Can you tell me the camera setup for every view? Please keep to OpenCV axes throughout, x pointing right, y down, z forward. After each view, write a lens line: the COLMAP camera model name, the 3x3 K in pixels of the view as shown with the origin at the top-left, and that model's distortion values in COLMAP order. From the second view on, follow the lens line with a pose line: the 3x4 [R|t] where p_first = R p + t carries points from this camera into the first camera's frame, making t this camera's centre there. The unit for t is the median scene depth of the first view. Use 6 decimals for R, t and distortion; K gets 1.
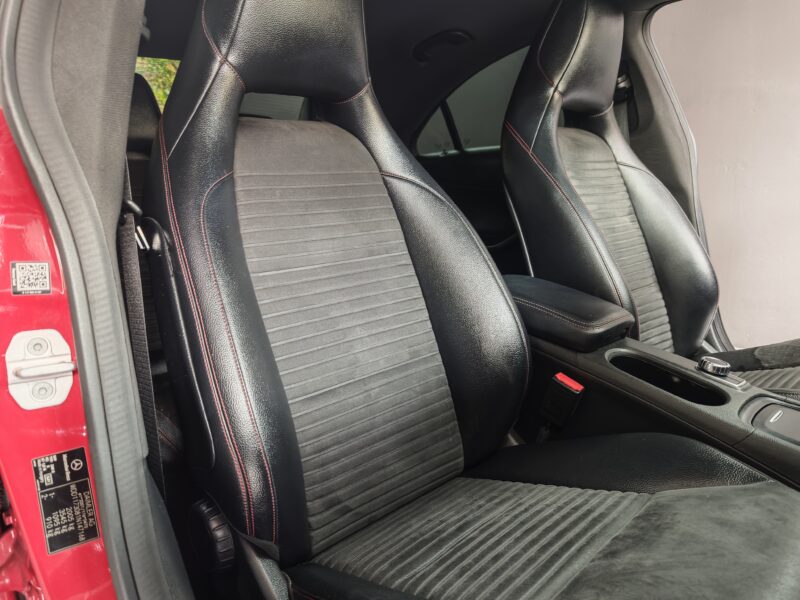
lens RADIAL K [[557.1, 0, 400.1], [0, 557.1, 300.7], [0, 0, 1]] dist [-0.007152, 0.007968]
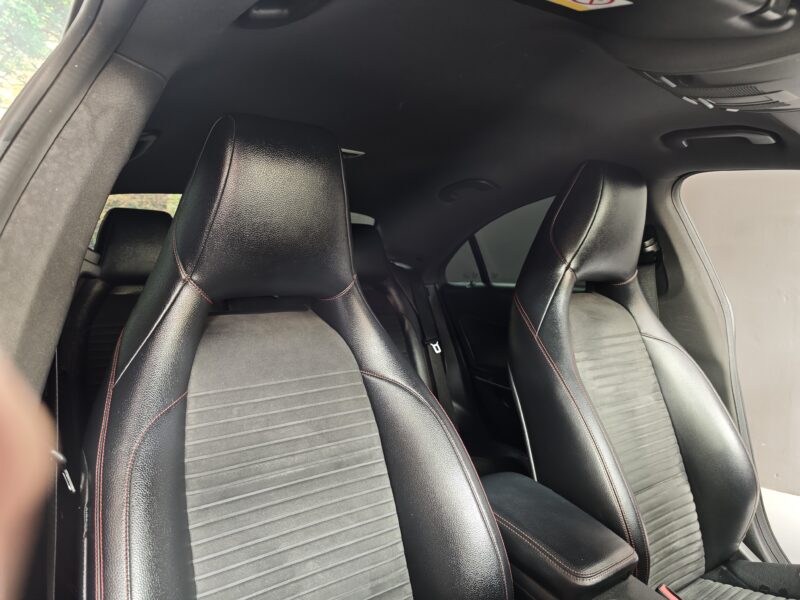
lens RADIAL K [[557.1, 0, 400.8], [0, 557.1, 300.4], [0, 0, 1]] dist [-0.007152, 0.007968]
pose [[0.993498, 0.055033, -0.099666, 0.086675], [-0.066977, 0.990420, -0.120758, -0.173266], [0.092066, 0.126648, 0.987666, 0.044854]]
